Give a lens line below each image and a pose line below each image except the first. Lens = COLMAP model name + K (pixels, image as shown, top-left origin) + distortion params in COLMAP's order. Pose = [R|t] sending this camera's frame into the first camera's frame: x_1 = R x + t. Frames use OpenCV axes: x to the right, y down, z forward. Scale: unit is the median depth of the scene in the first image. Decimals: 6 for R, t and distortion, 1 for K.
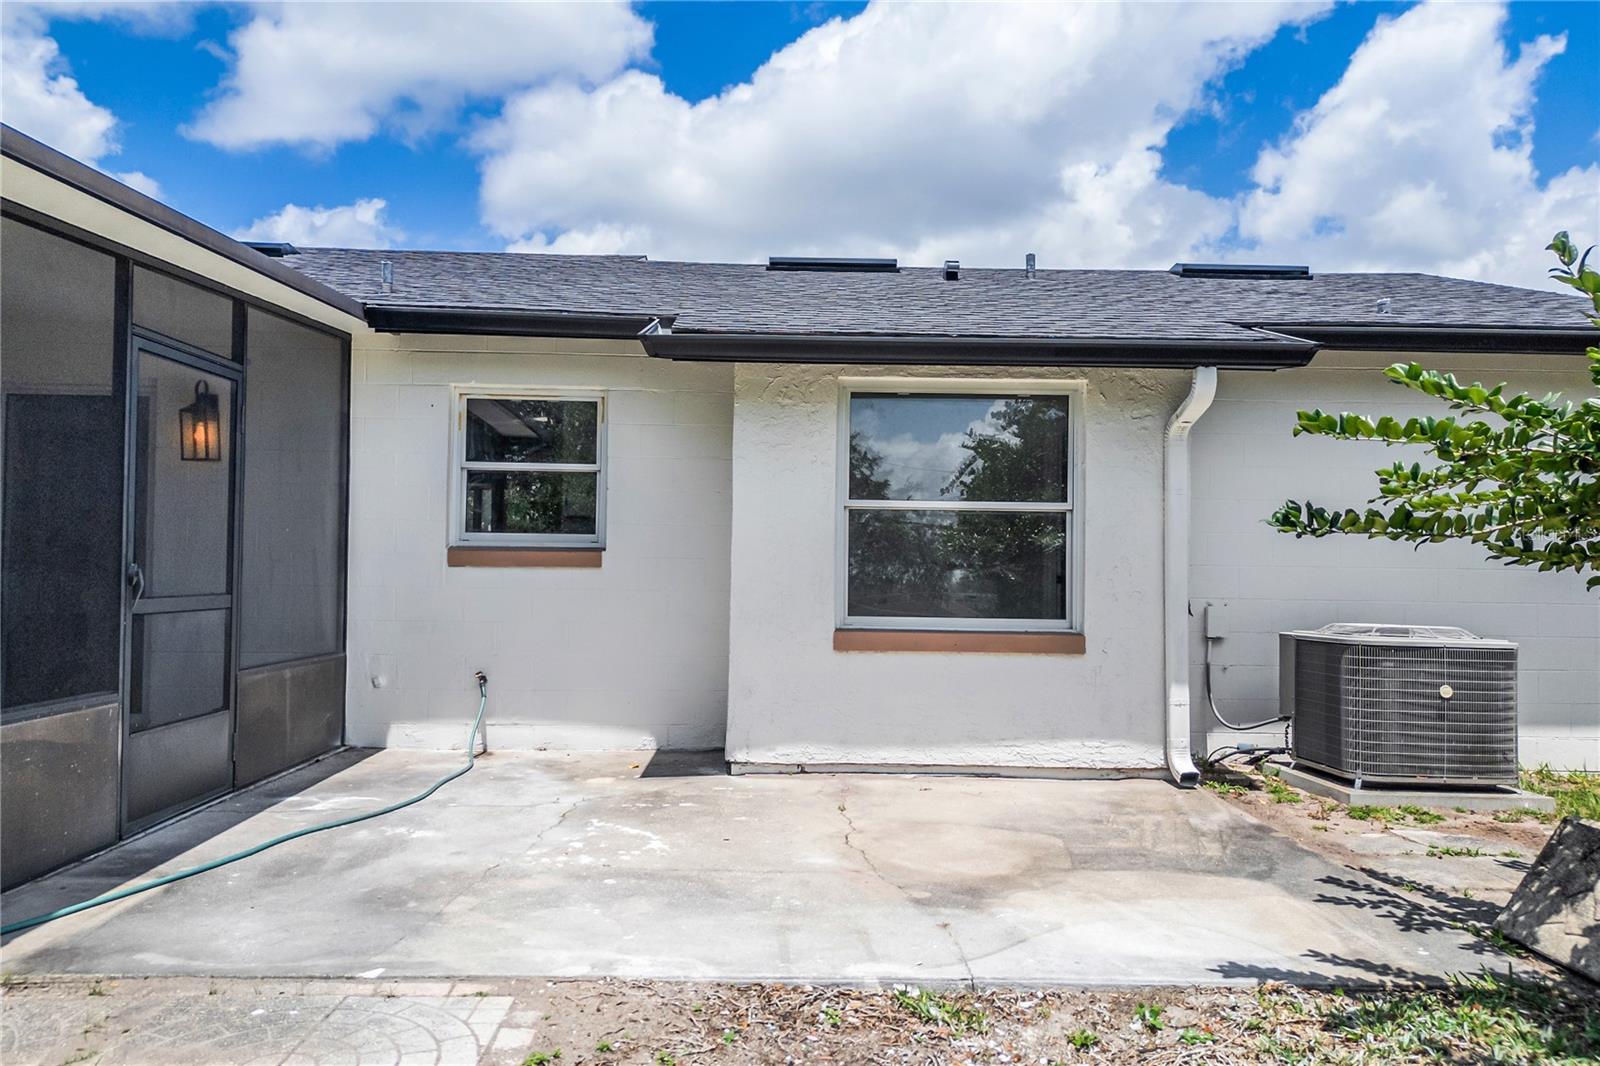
lens RADIAL K [[1157.6, 0, 774.6], [0, 1157.6, 556.1], [0, 0, 1]] dist [0.188196, 0.000951]
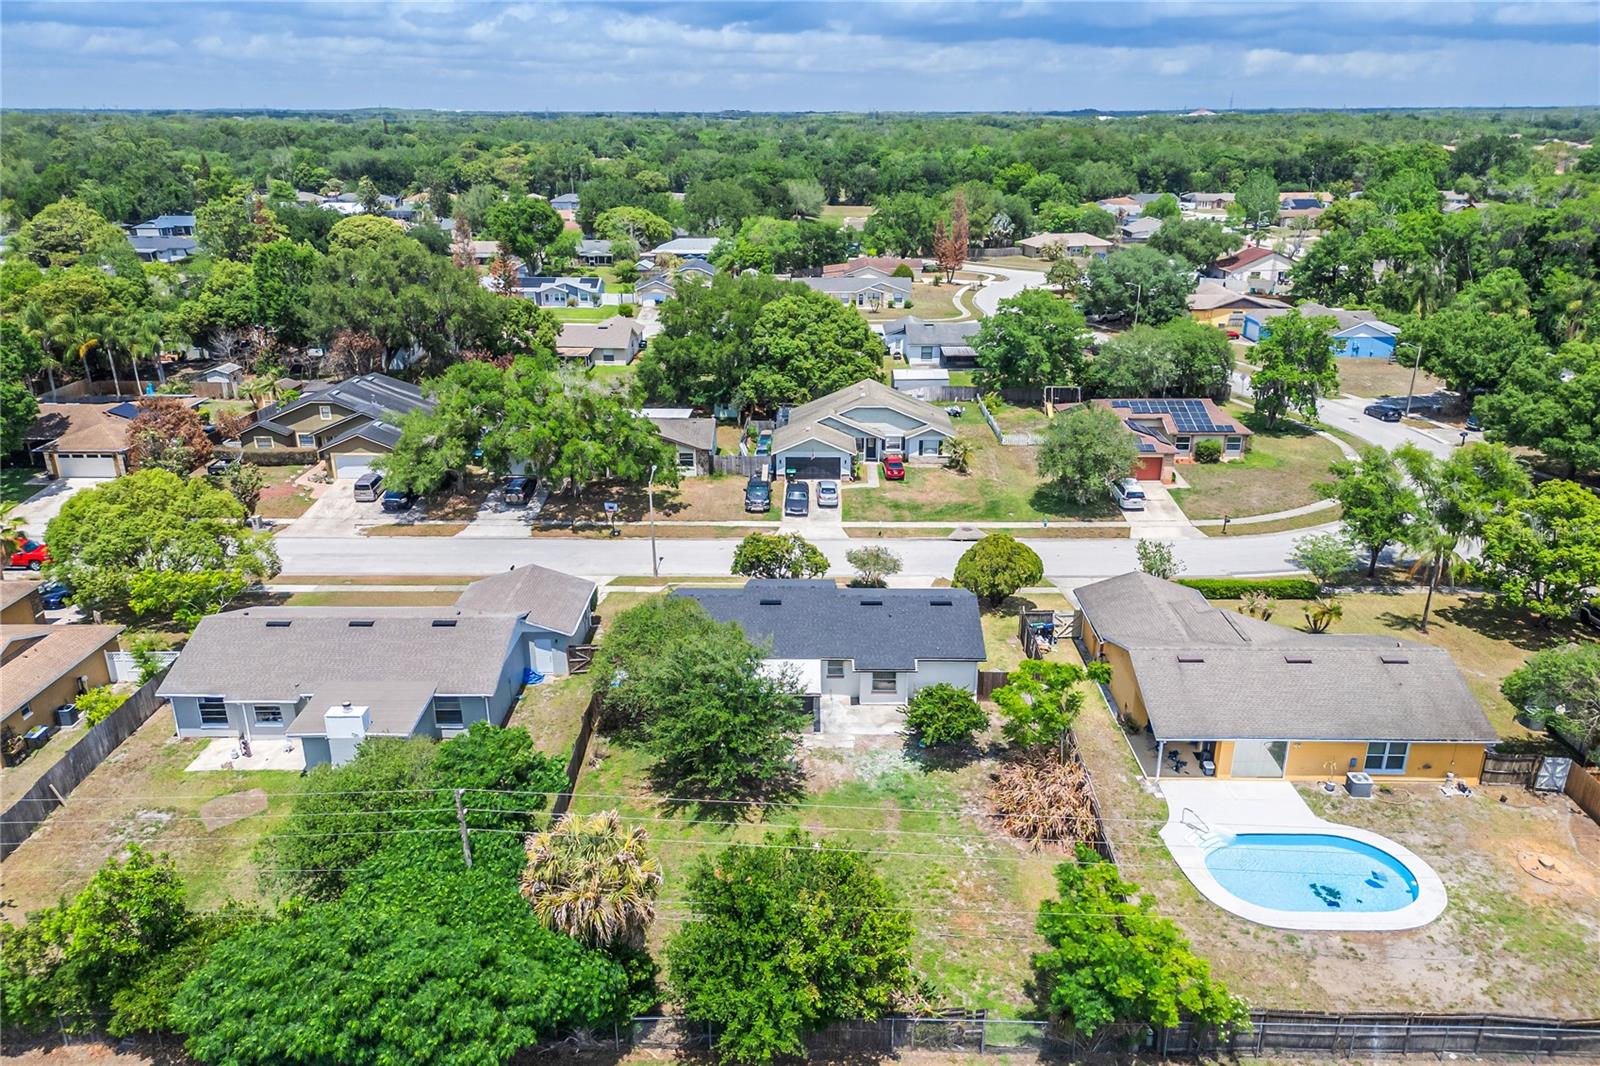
lens RADIAL K [[1142.4, 0, 802.7], [0, 1142.4, 536.6], [0, 0, 1]] dist [0.088153, -0.096409]
pose [[0.999292, -0.001755, -0.037579, -0.142351], [0.015401, 0.930459, 0.366072, -4.195366], [0.034323, -0.366392, 0.929827, -6.681608]]
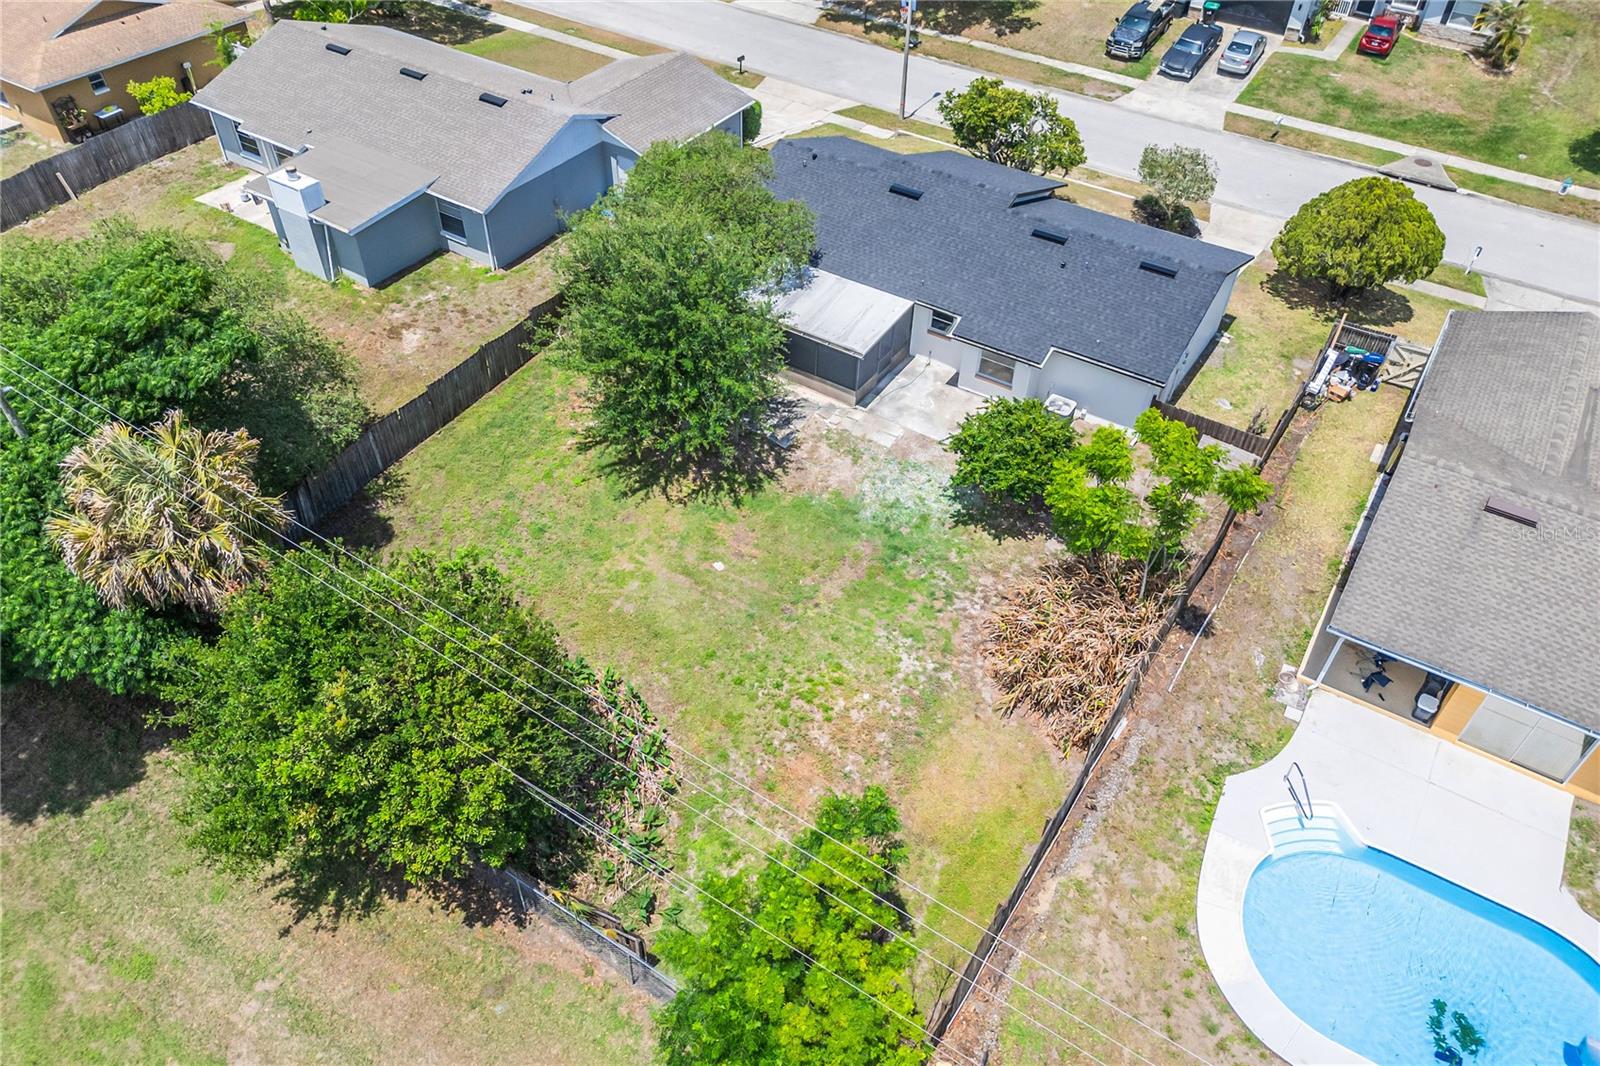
lens RADIAL K [[1133.4, 0, 806.1], [0, 1133.4, 546.8], [0, 0, 1]] dist [0.080764, -0.078577]
pose [[0.833205, 0.389482, -0.392523, 1.849260], [-0.005673, 0.715835, 0.698247, -3.188656], [0.552936, -0.579555, 0.598647, -3.316535]]
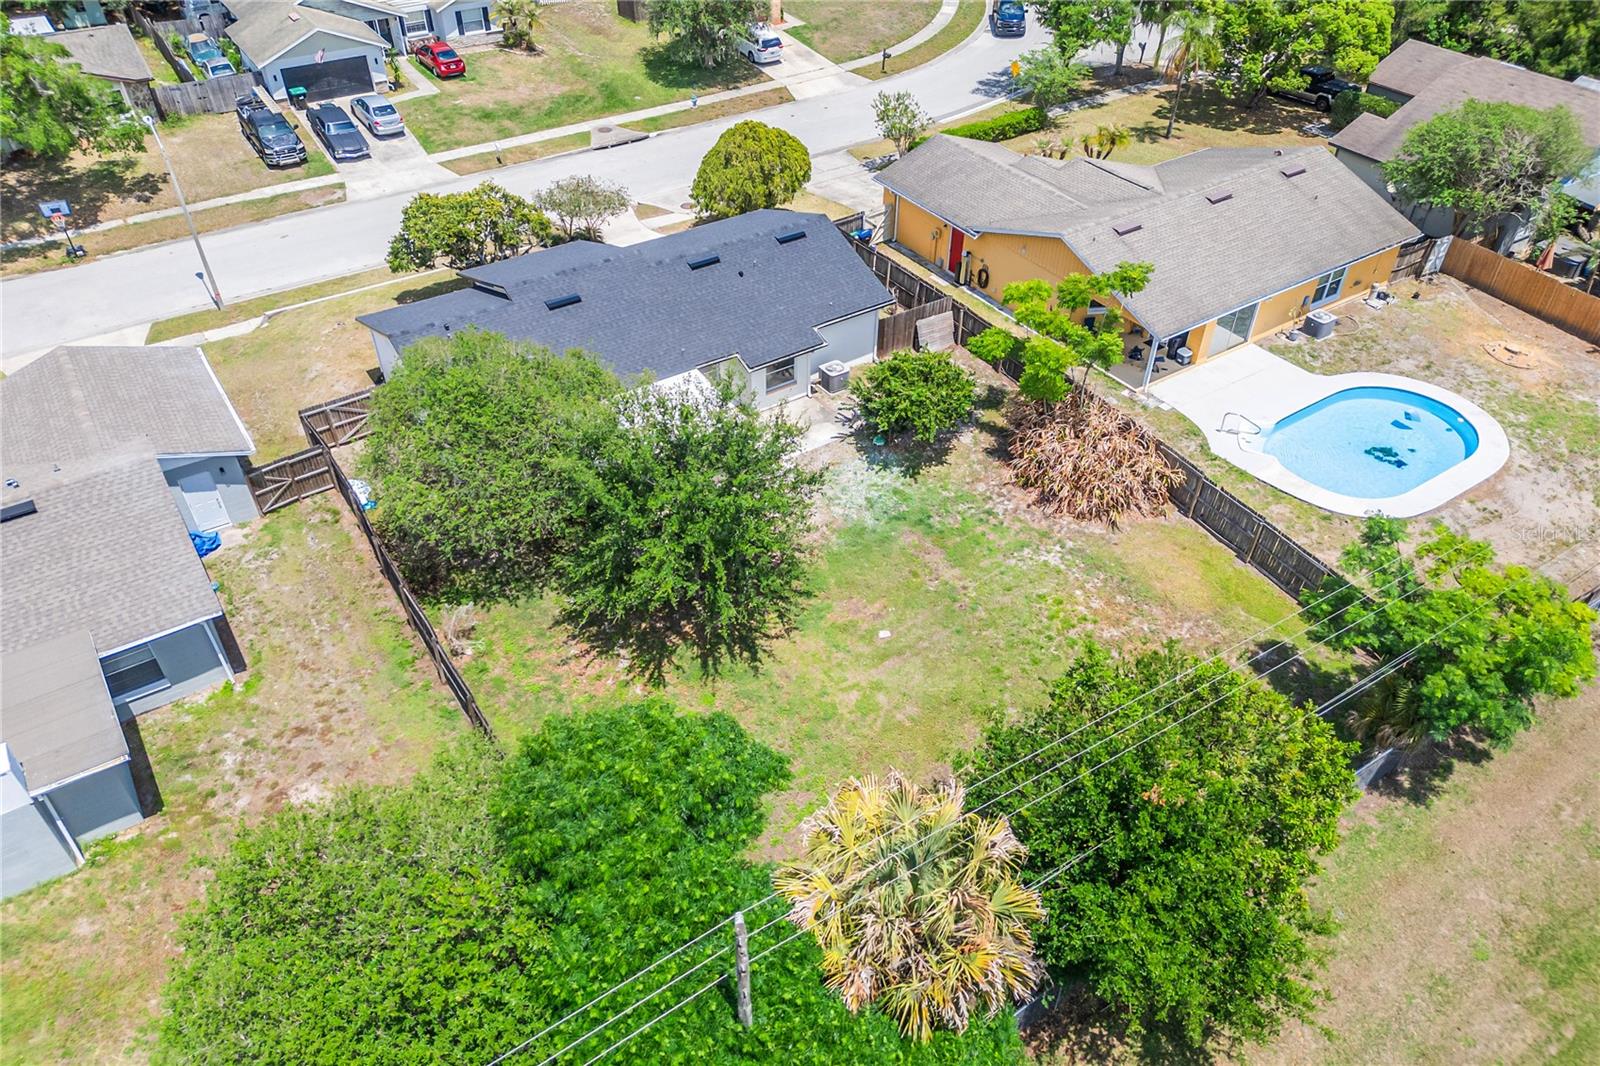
lens RADIAL K [[1142.4, 0, 802.7], [0, 1142.4, 536.6], [0, 0, 1]] dist [0.088153, -0.096409]
pose [[0.842174, -0.349861, 0.410292, -2.485757], [-0.008944, 0.751751, 0.659386, -3.291955], [-0.539131, -0.558988, 0.629977, -3.339445]]
